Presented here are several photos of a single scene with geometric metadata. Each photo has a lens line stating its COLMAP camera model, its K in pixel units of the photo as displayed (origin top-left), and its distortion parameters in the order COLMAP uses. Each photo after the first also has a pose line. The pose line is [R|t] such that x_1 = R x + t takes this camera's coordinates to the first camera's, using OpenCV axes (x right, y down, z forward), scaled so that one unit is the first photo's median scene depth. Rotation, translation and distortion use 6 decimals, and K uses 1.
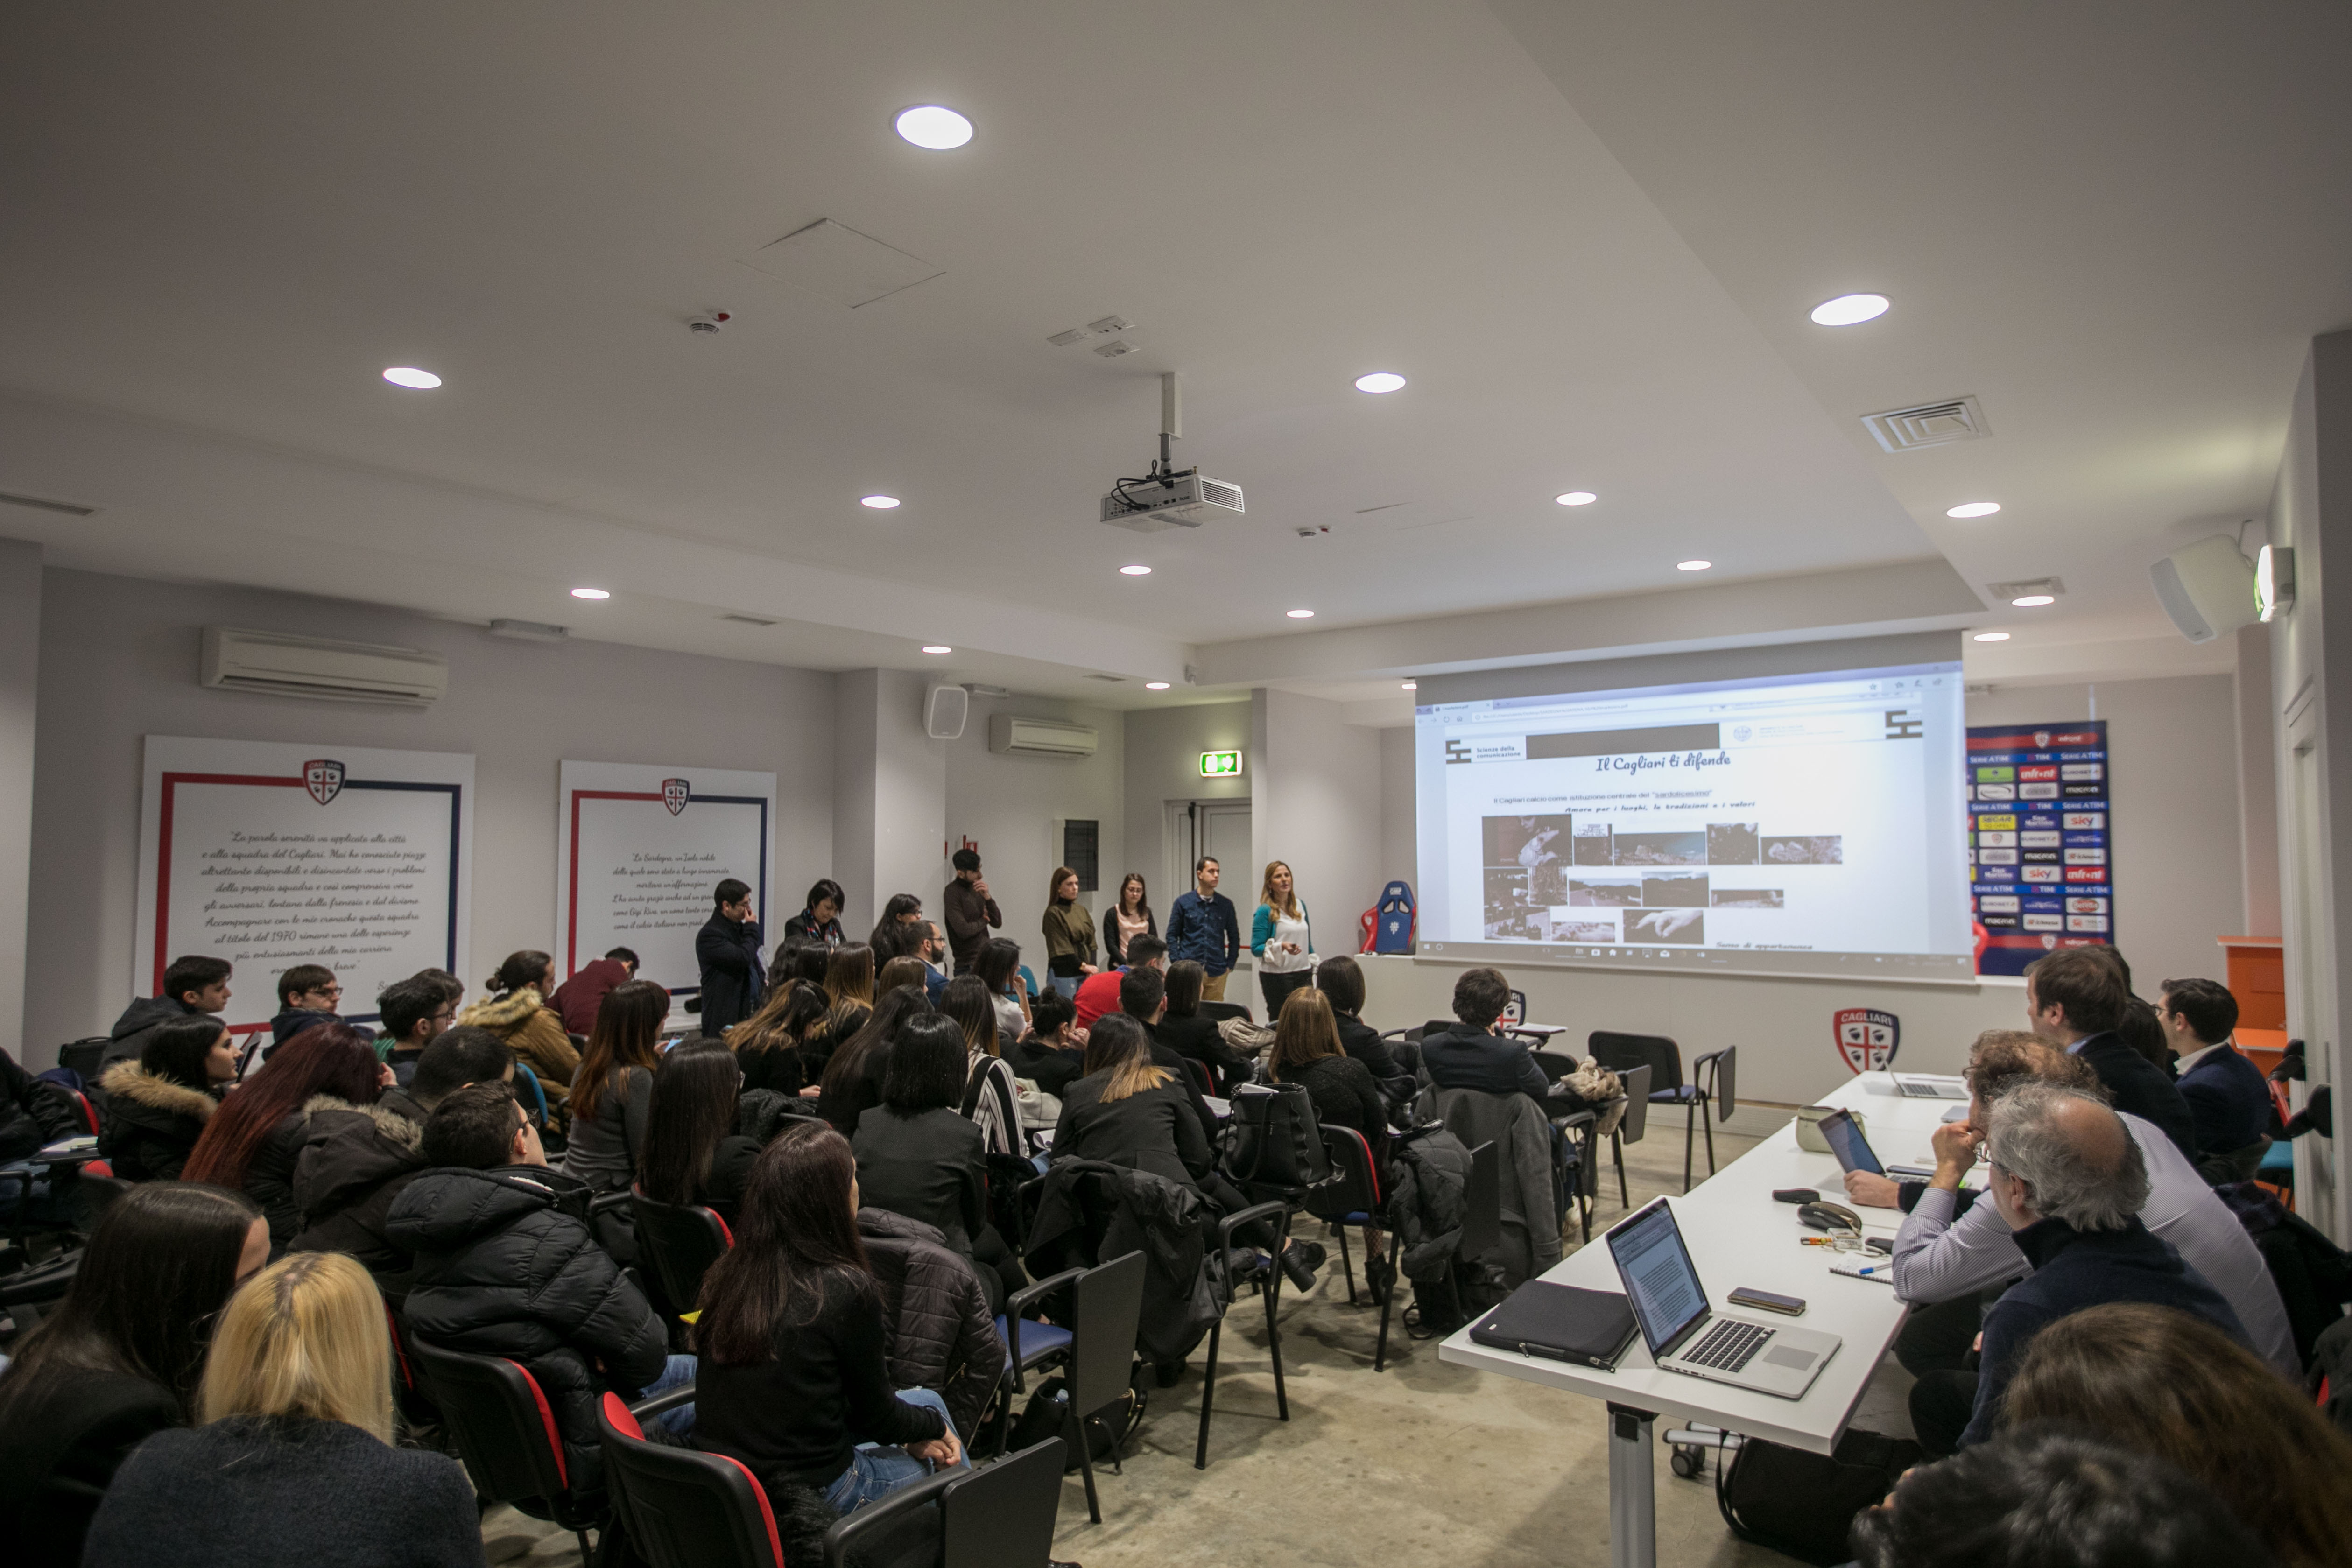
lens RADIAL K [[1337.0, 0, 1176.0], [0, 1337.0, 784.0], [0, 0, 1]] dist [-0.062353, 0.064556]
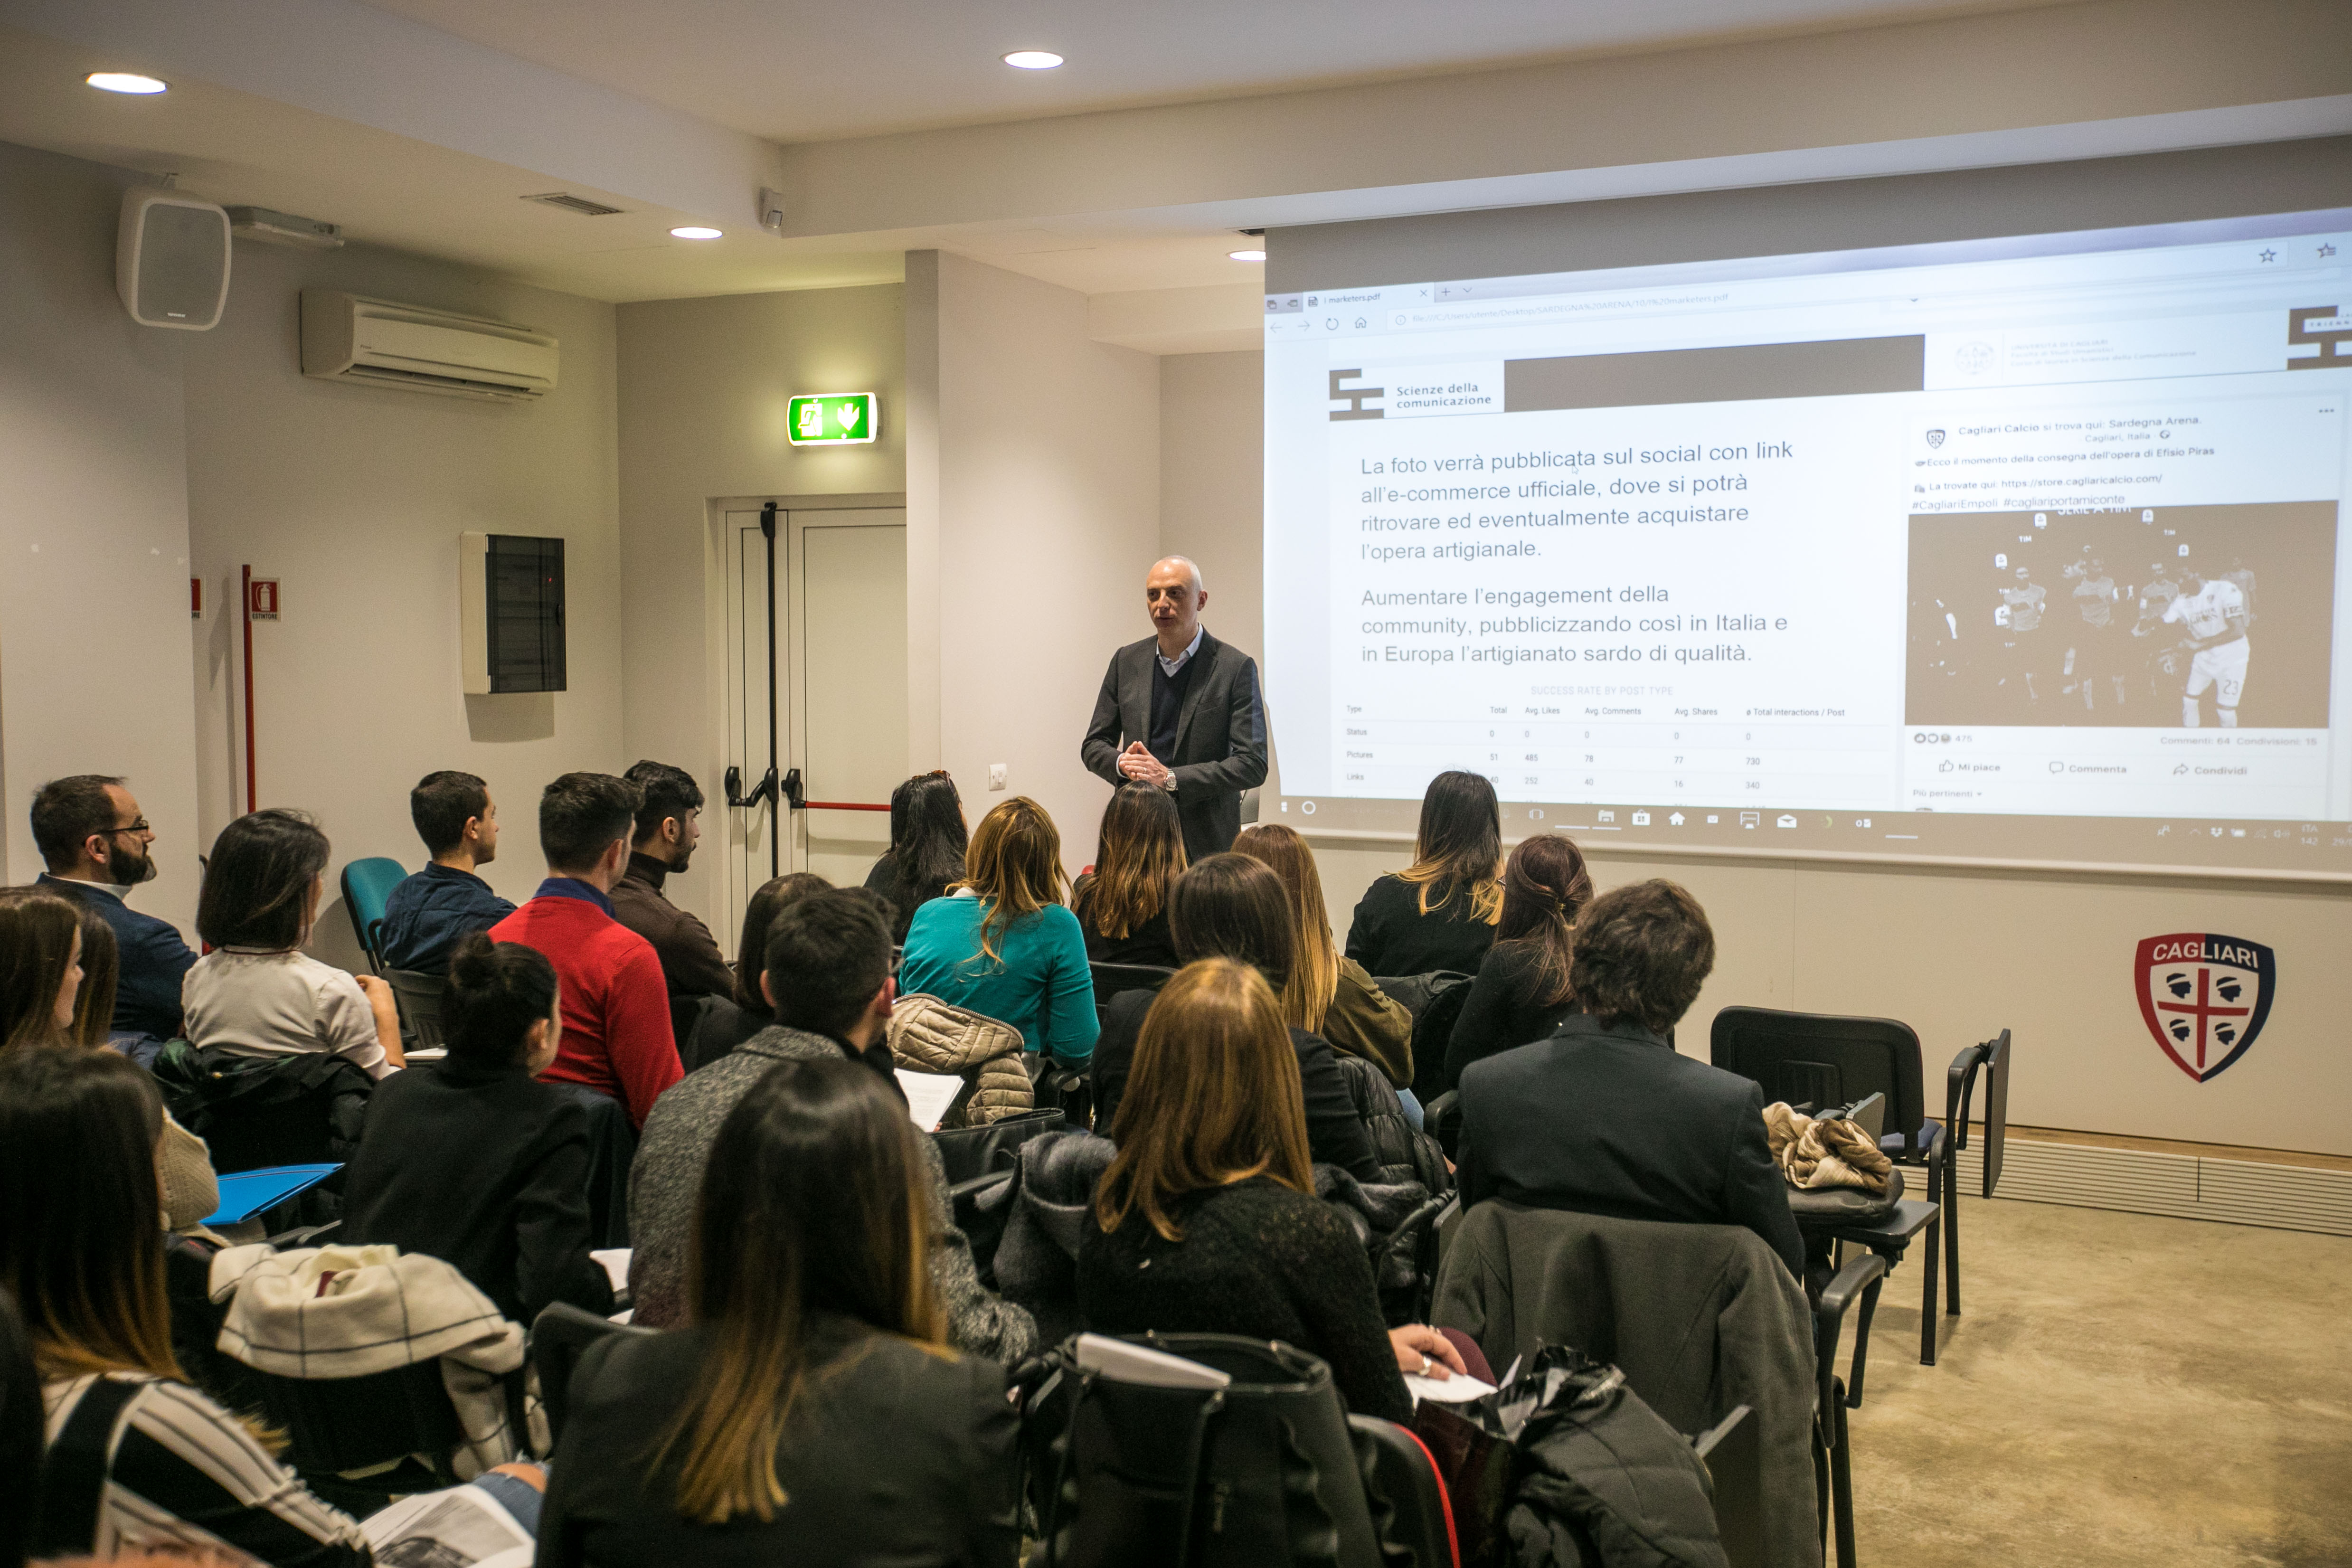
lens RADIAL K [[2282.9, 0, 1172.7], [0, 2282.9, 779.4], [0, 0, 1]] dist [-0.005832, 0.153397]
pose [[0.979157, -0.010643, 0.202826, -0.019812], [-0.013851, 0.992802, 0.118966, 0.019733], [-0.202632, -0.119296, 0.971961, 0.277898]]
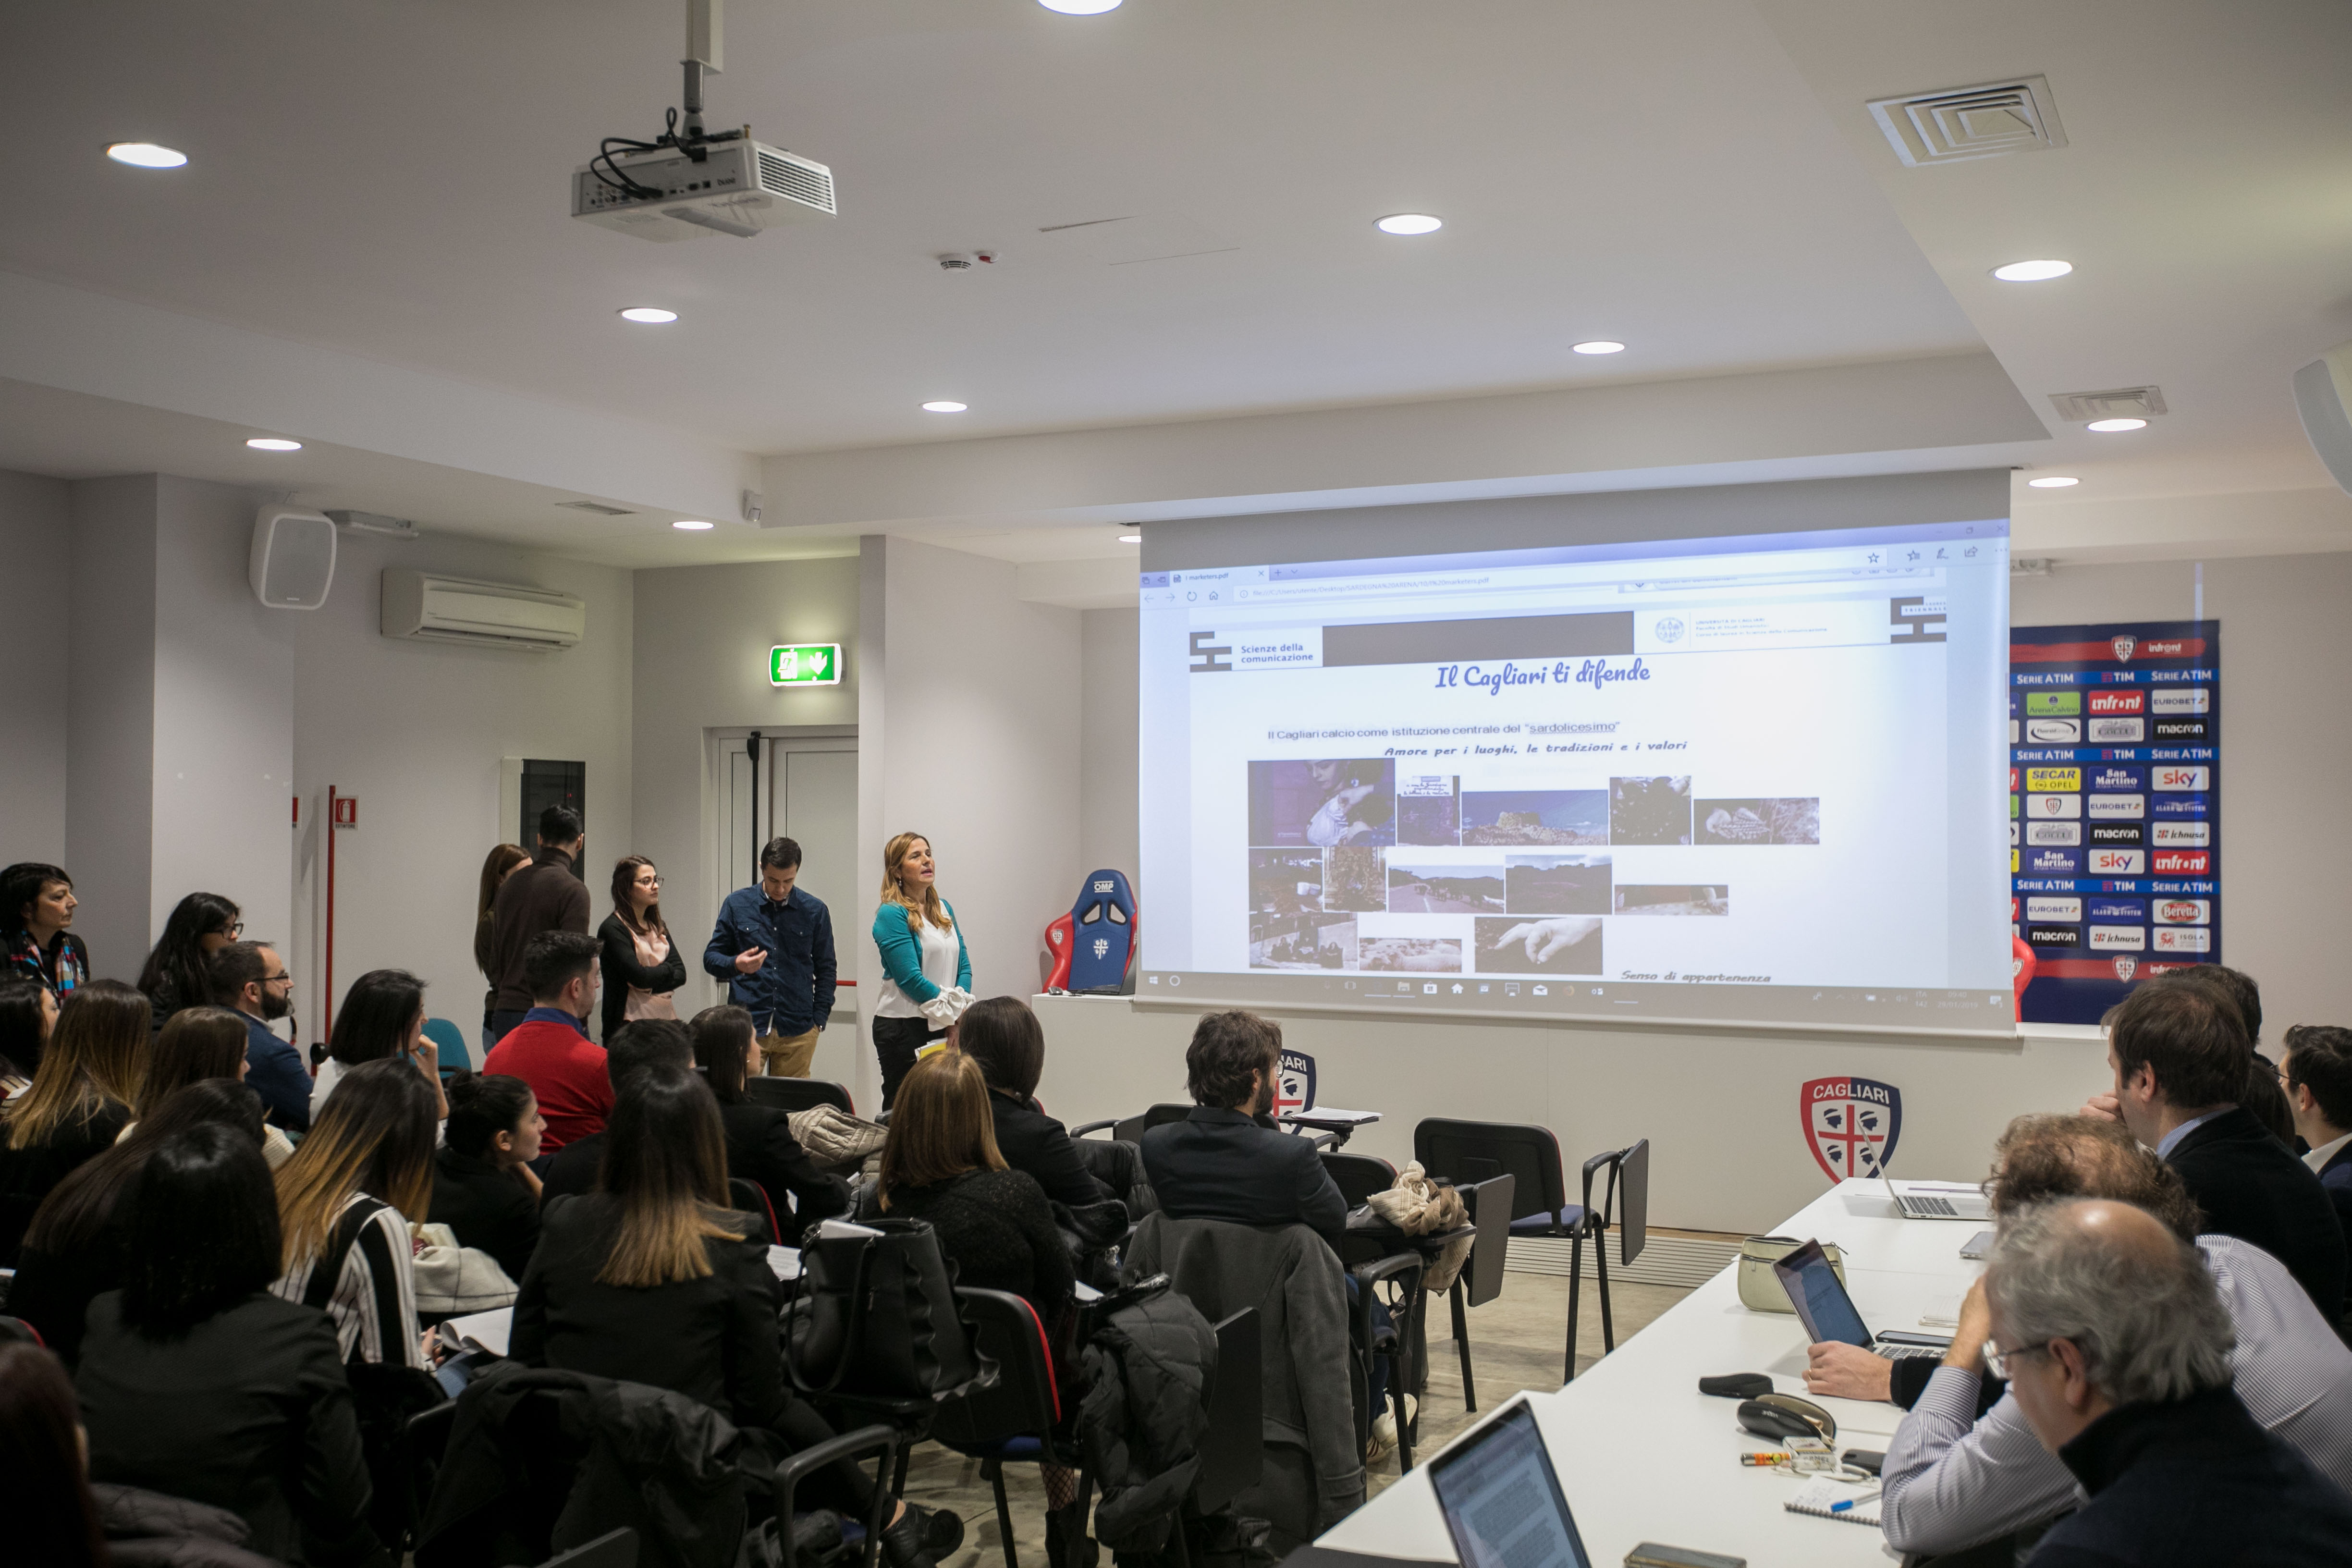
lens RADIAL K [[2282.9, 0, 1172.7], [0, 2282.9, 779.4], [0, 0, 1]] dist [-0.005832, 0.153397]
pose [[0.982041, 0.008623, 0.188469, 0.006153], [-0.014738, 0.999408, 0.031071, 0.001467], [-0.188089, -0.033291, 0.981588, 0.009790]]
